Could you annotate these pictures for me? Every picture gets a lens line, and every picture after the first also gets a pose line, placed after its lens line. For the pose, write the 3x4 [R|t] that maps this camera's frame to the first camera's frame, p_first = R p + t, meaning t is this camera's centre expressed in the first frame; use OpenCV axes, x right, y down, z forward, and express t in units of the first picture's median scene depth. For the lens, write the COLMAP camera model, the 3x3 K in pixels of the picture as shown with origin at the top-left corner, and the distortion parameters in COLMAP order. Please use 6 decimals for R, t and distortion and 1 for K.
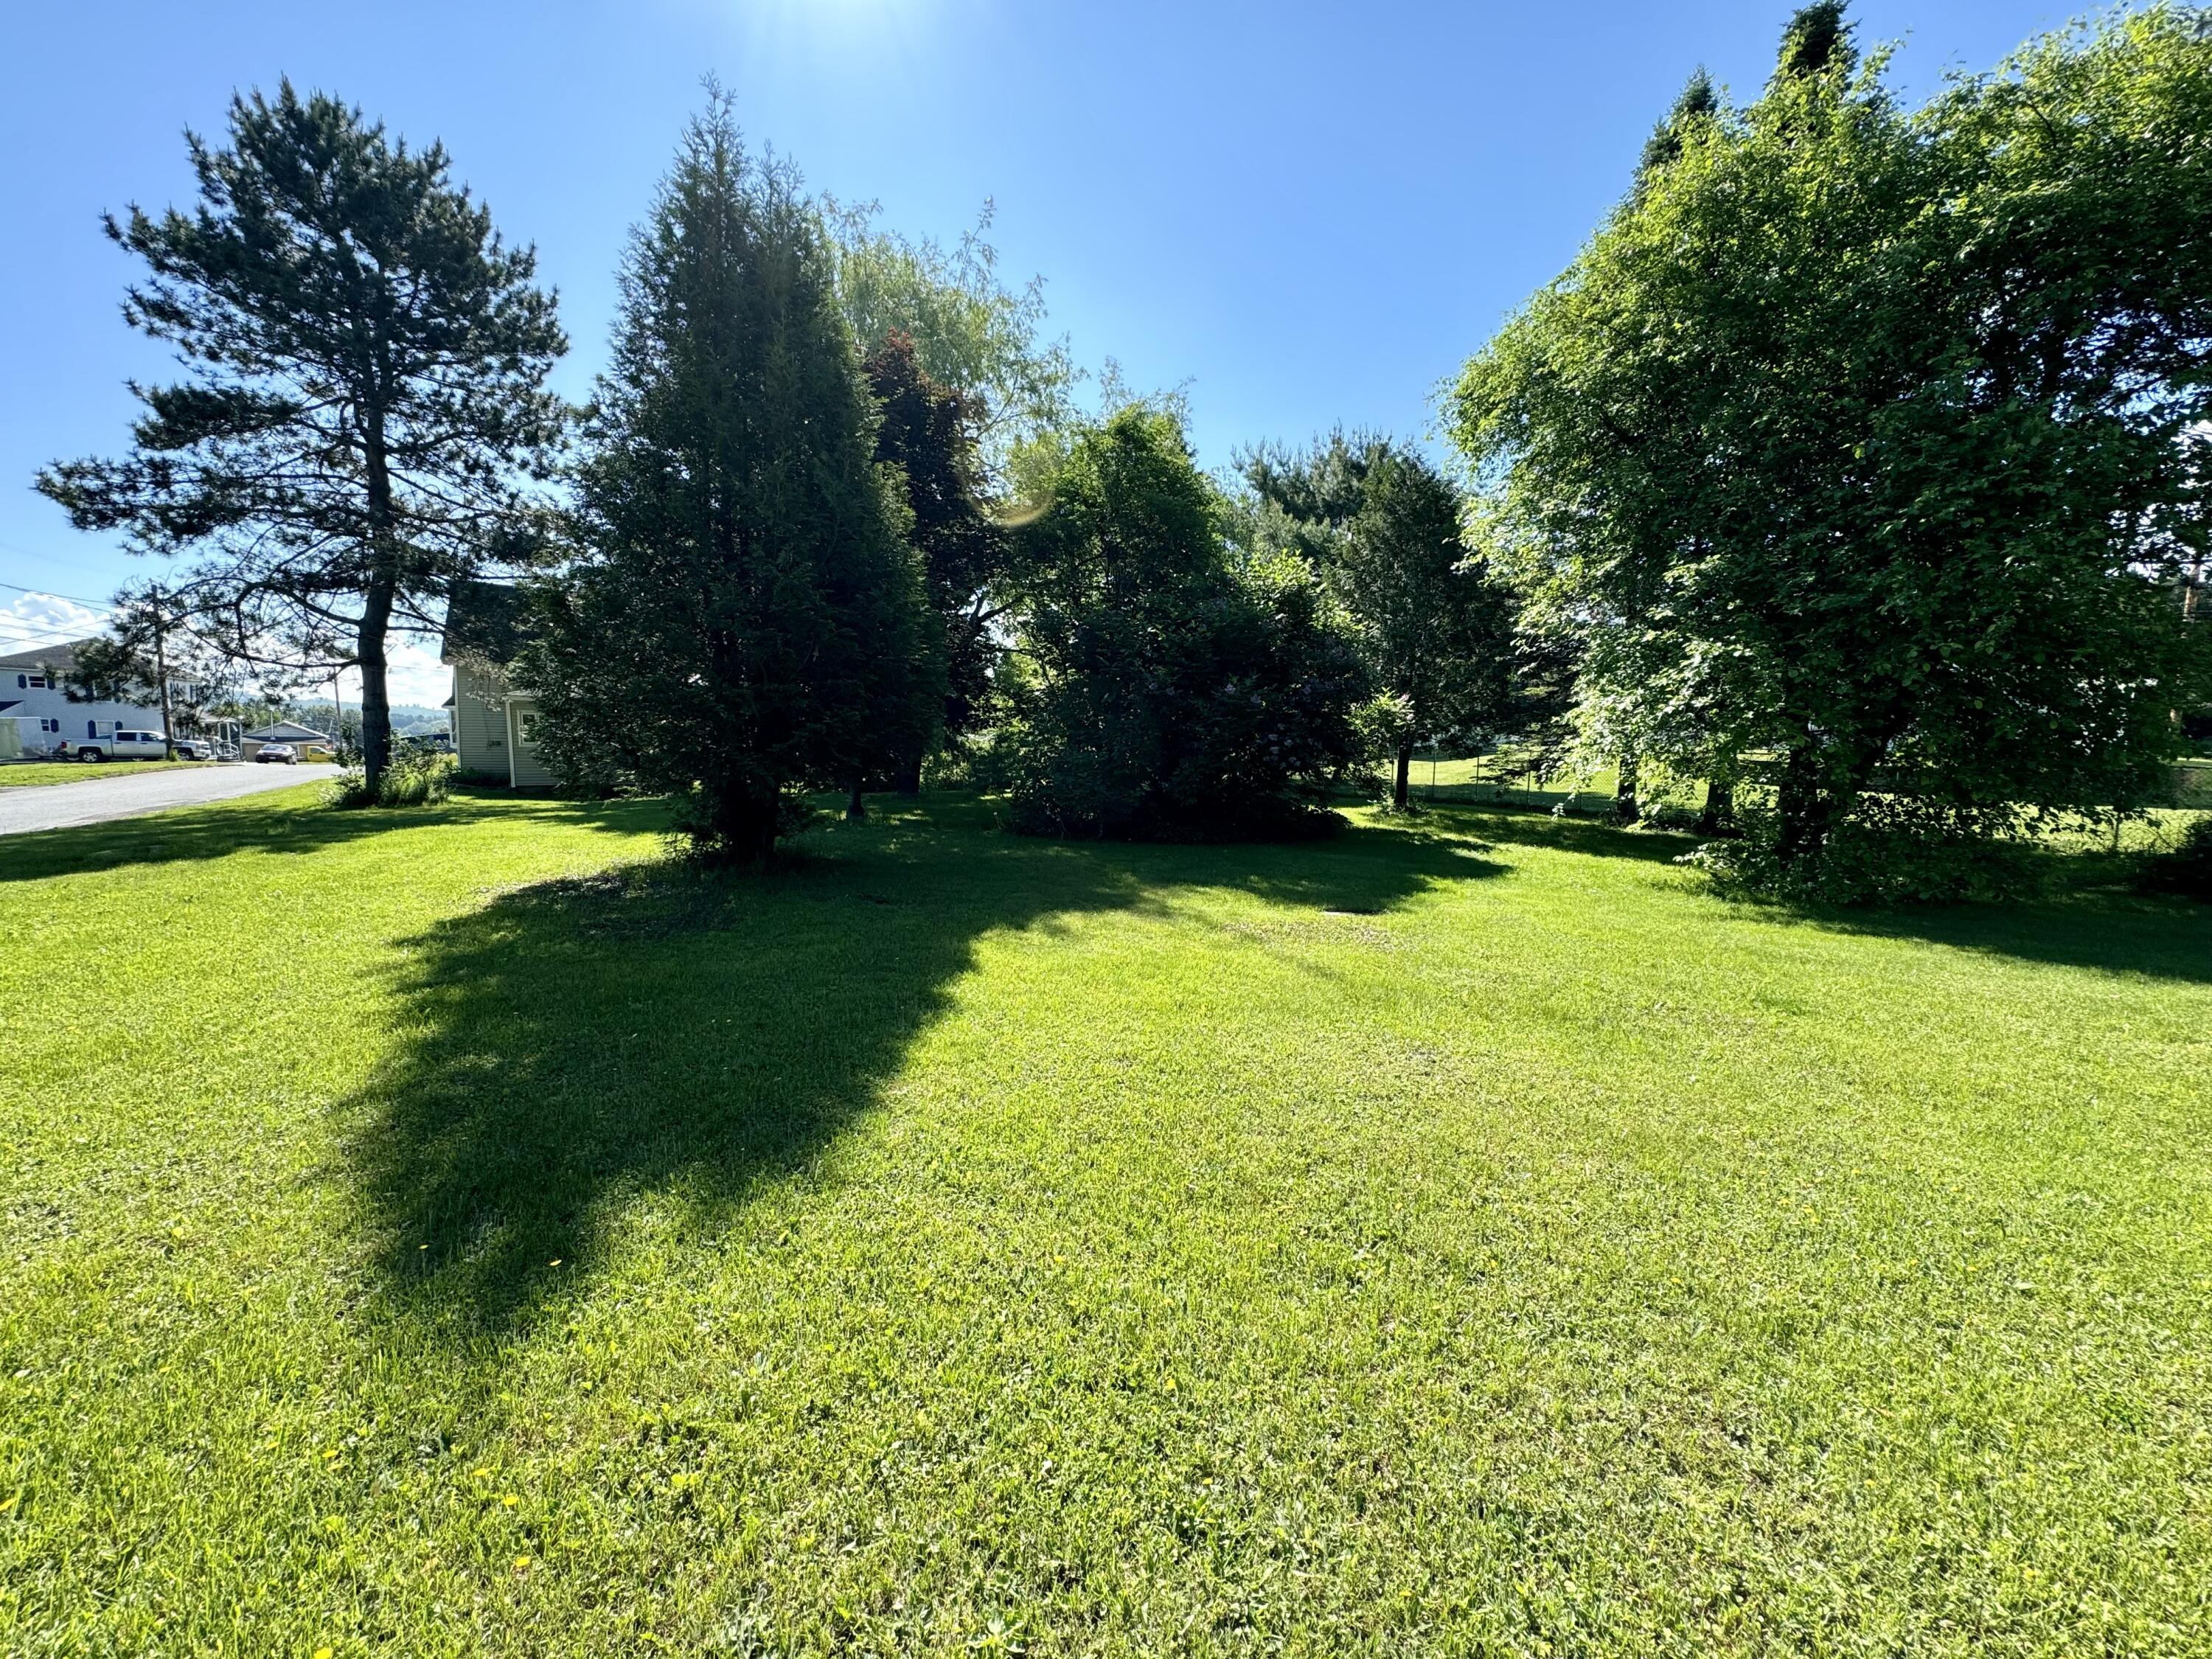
lens RADIAL K [[878.0, 0, 1106.0], [0, 878.0, 829.5], [0, 0, 1]] dist [0.002084, 0.000396]
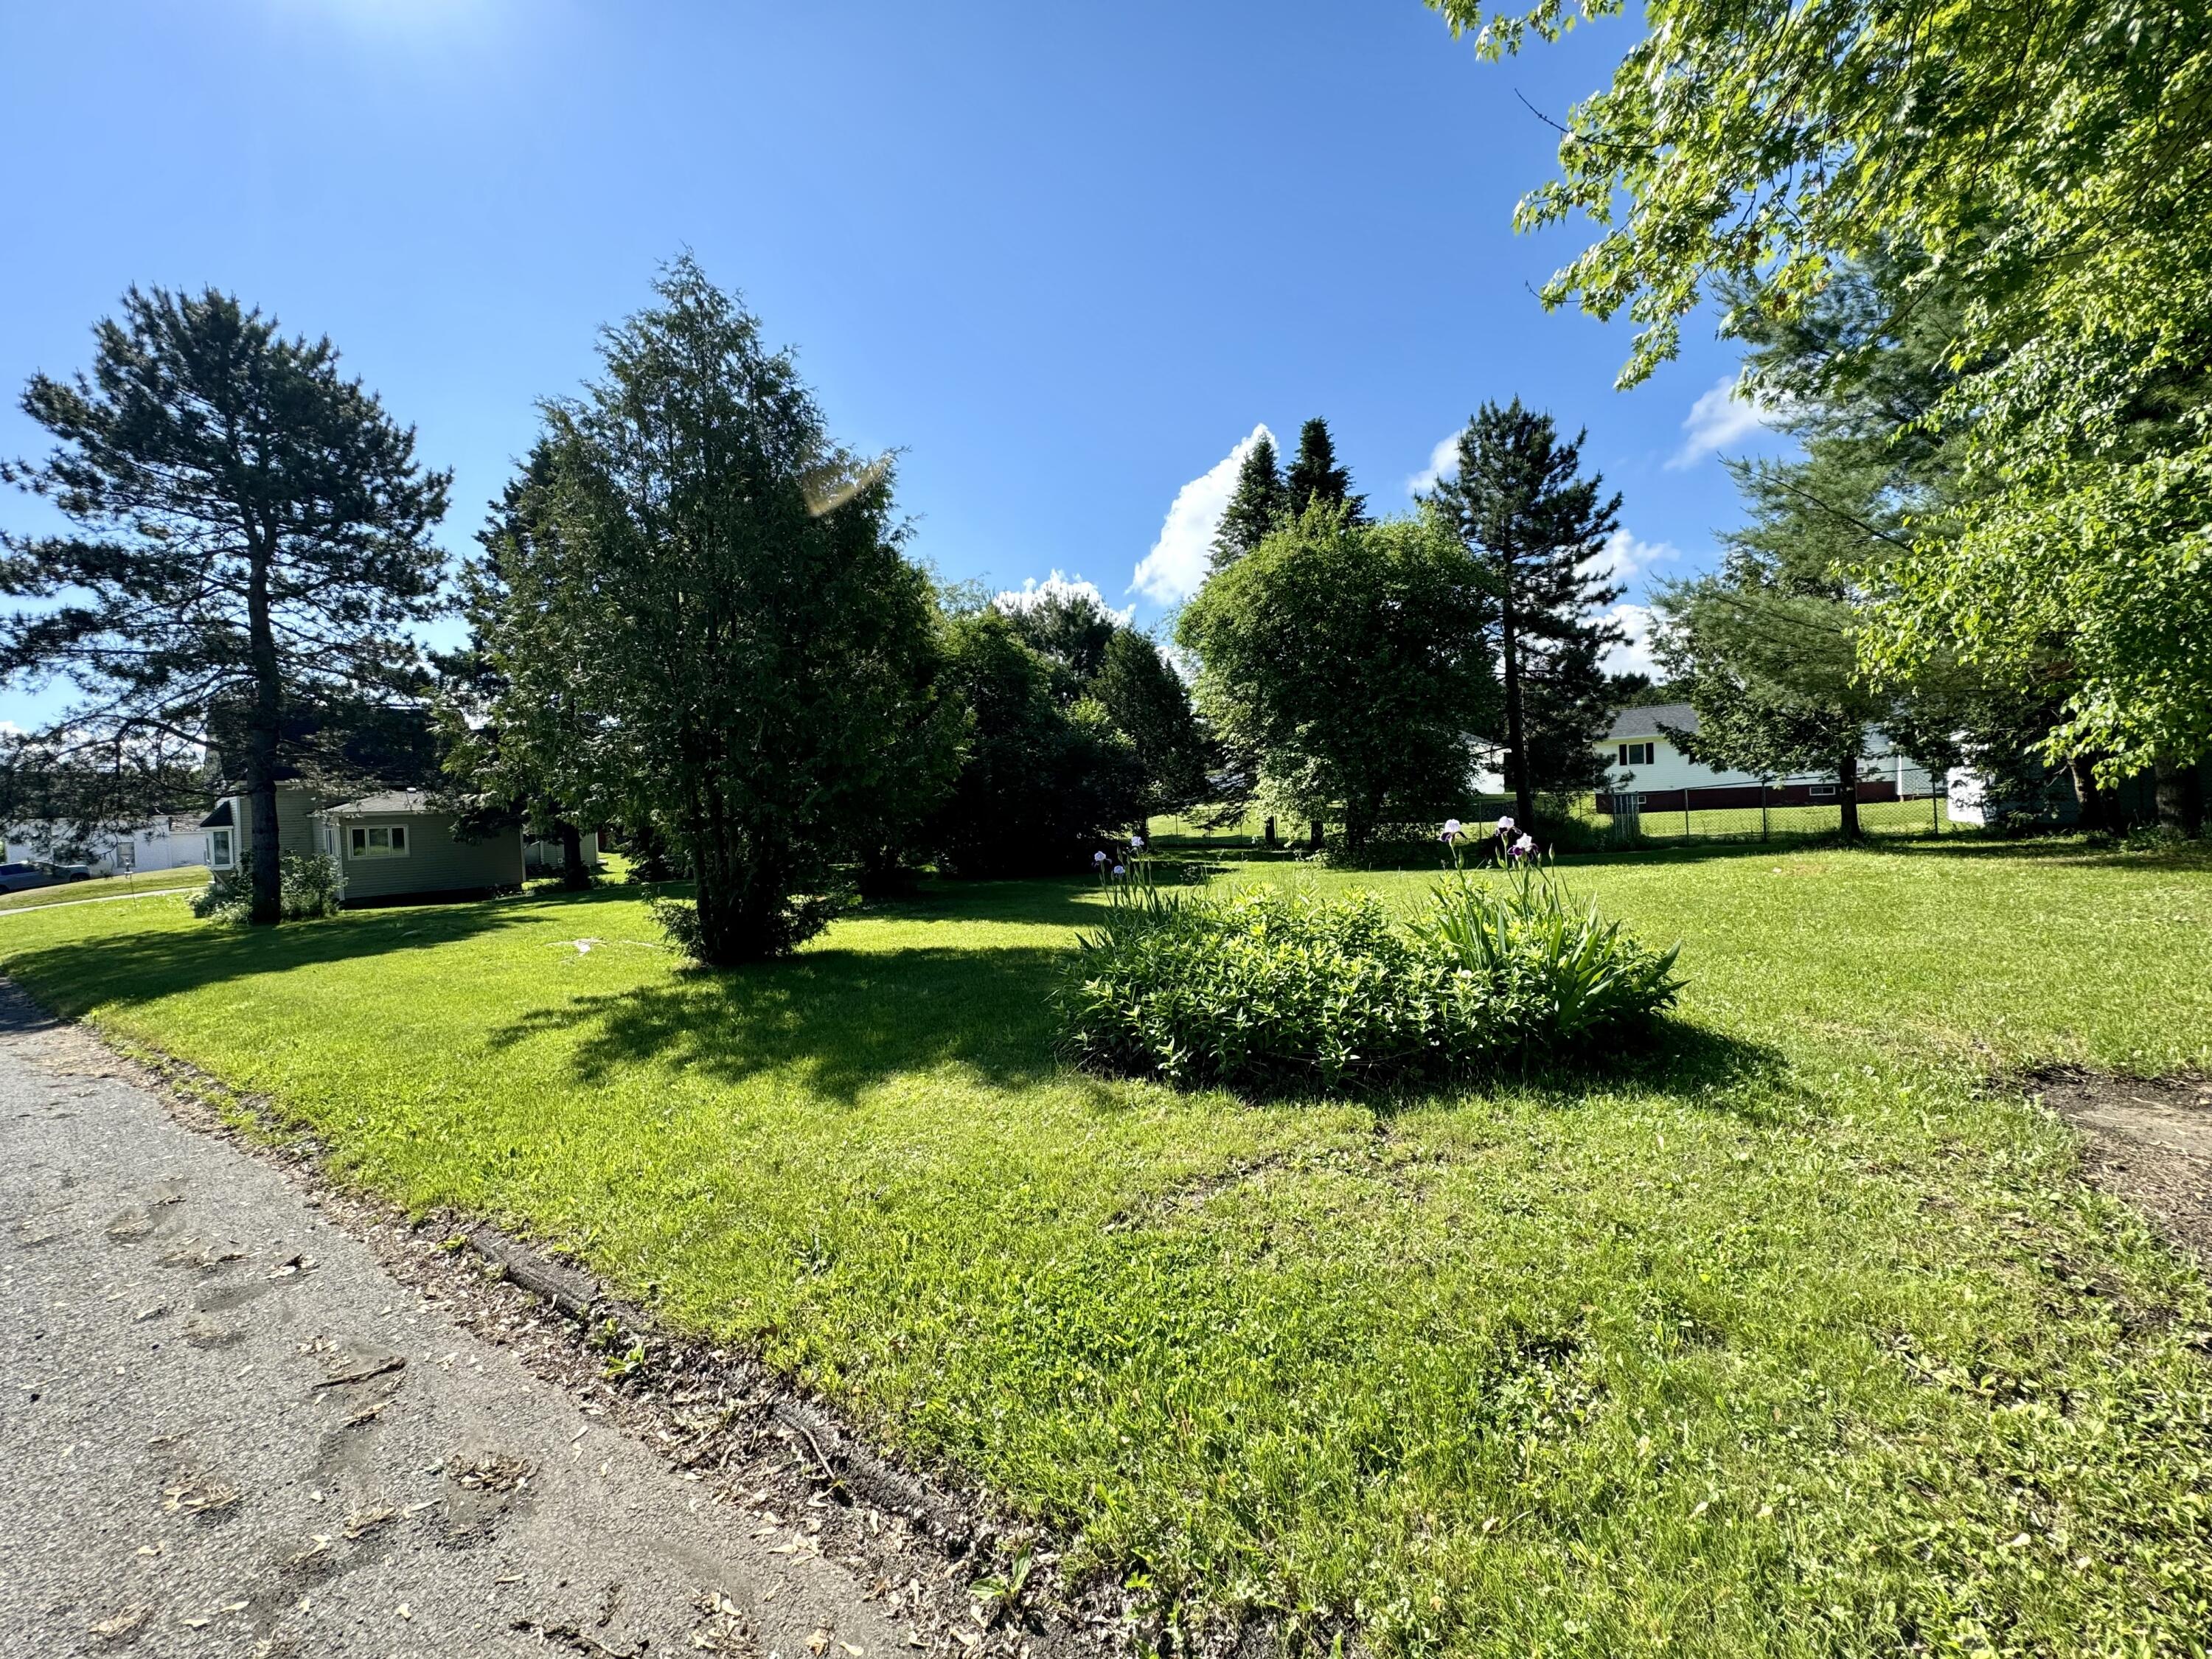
lens RADIAL K [[878.0, 0, 1106.0], [0, 878.0, 829.5], [0, 0, 1]] dist [0.002084, 0.000396]
pose [[0.921934, -0.060016, 0.382668, -0.382206], [0.094970, 0.992793, -0.073099, 0.050451], [-0.375523, 0.103735, 0.920989, -0.483484]]
